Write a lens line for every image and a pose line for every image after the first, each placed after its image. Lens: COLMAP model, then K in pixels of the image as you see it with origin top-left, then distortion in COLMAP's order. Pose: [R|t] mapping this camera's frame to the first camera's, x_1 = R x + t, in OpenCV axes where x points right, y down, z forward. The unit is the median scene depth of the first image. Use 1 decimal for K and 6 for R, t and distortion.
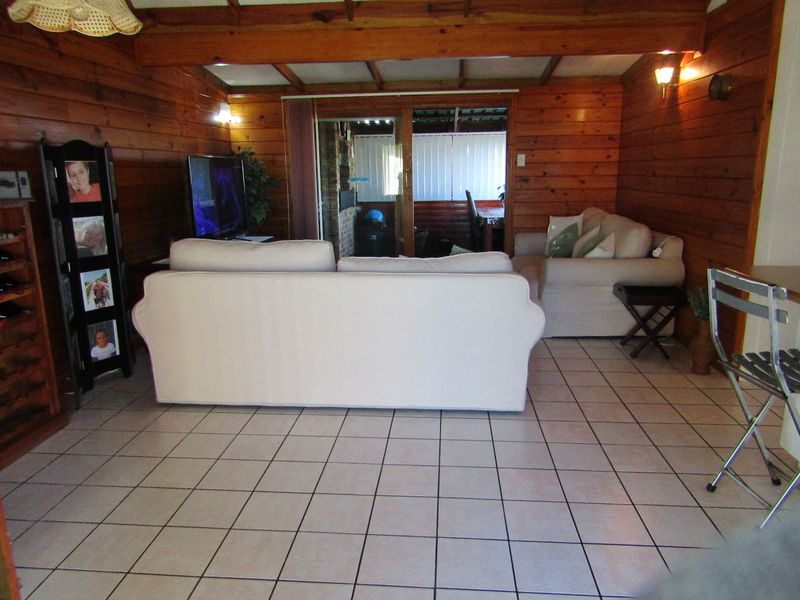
lens RADIAL K [[566.3, 0, 401.8], [0, 566.3, 299.0], [0, 0, 1]] dist [-0.016843, 0.006690]
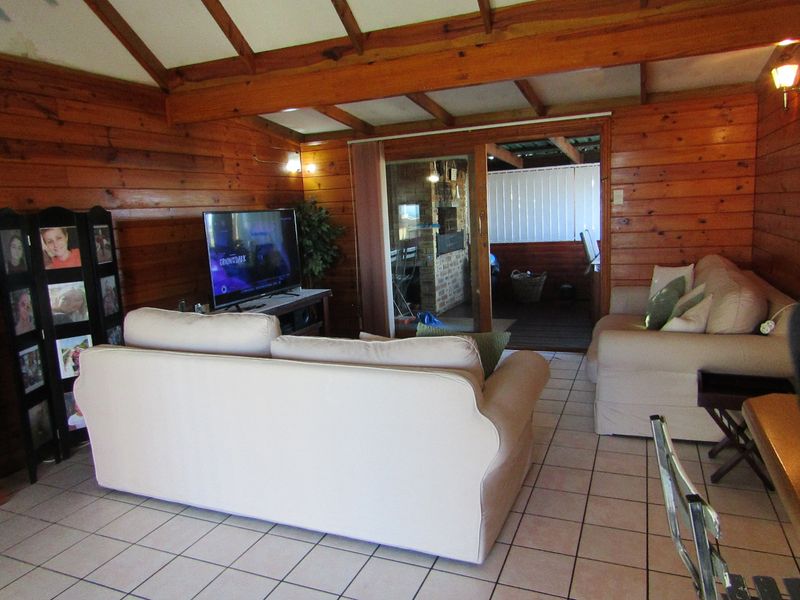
lens RADIAL K [[566.3, 0, 399.7], [0, 566.3, 299.5], [0, 0, 1]] dist [-0.016843, 0.006690]
pose [[0.949294, 0.014212, -0.314067, 0.236099], [-0.031526, 0.998246, -0.050117, -0.066890], [0.312804, 0.057477, 0.948077, 0.195870]]
